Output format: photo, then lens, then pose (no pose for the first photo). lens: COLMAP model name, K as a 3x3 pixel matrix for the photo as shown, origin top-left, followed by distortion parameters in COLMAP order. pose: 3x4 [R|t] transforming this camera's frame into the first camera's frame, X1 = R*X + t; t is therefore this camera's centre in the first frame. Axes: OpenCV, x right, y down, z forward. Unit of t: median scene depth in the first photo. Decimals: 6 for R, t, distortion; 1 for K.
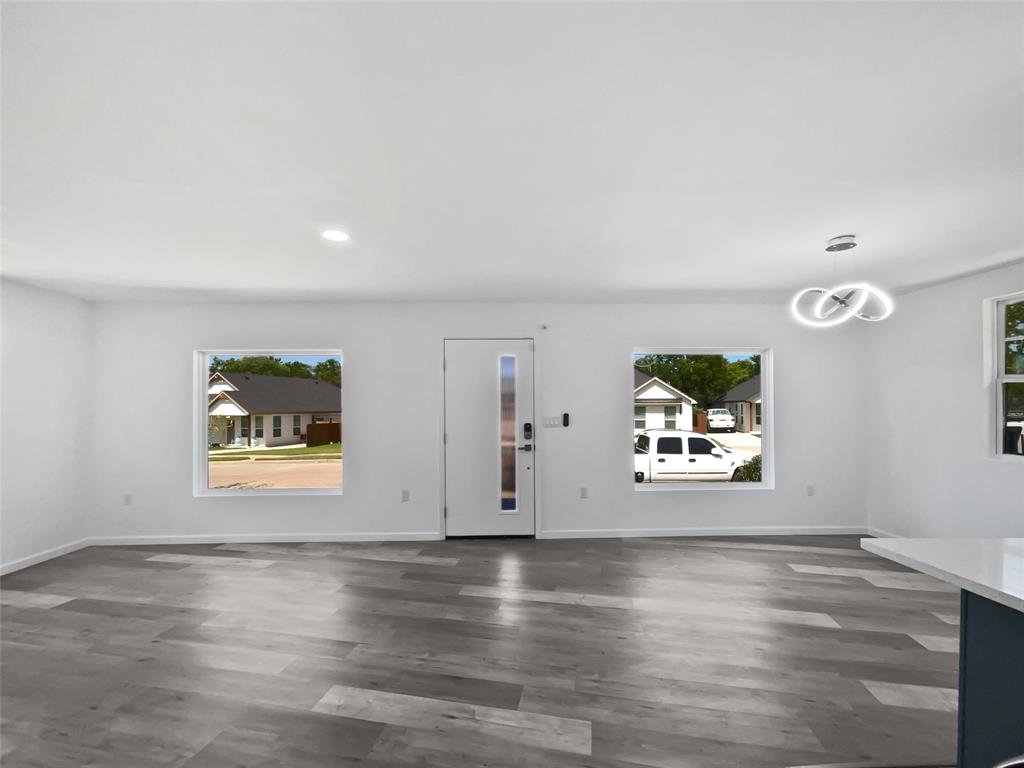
lens RADIAL K [[426.3, 0, 514.1], [0, 426.3, 408.6], [0, 0, 1]] dist [0.007859, 0.000007]
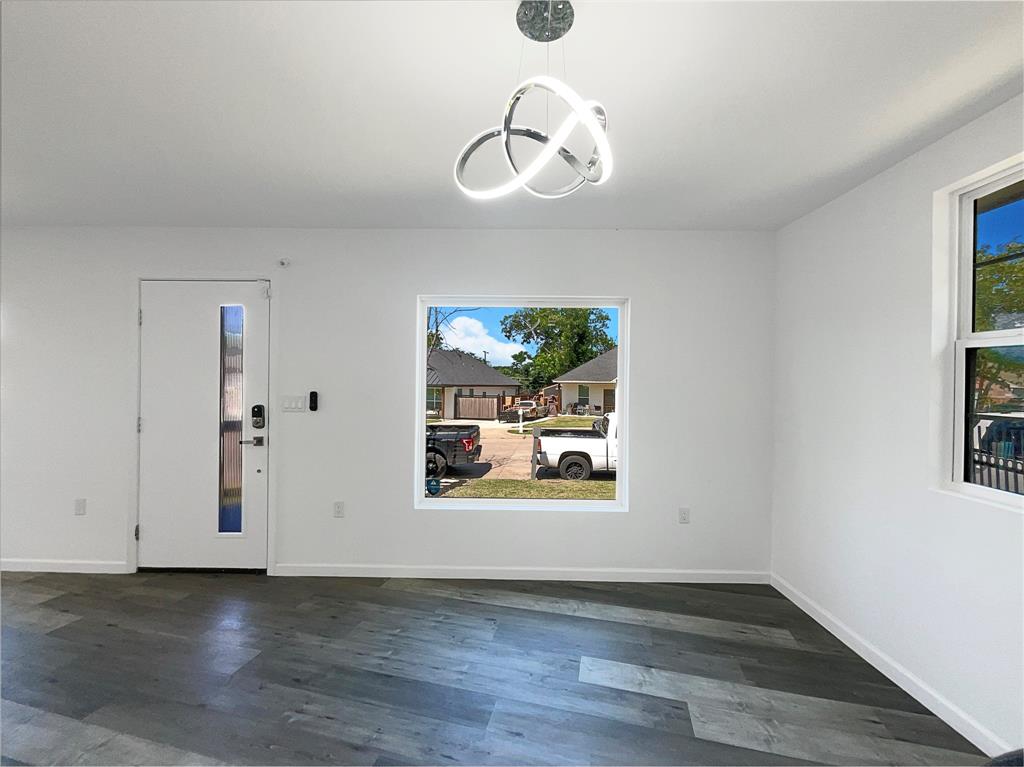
lens RADIAL K [[421.2, 0, 508.3], [0, 421.2, 389.4], [0, 0, 1]] dist [-0.000309, 0.000089]
pose [[0.998746, 0.016427, -0.047298, 0.462717], [-0.015962, 0.999821, 0.010190, -0.003542], [0.047457, -0.009422, 0.998829, 0.352619]]
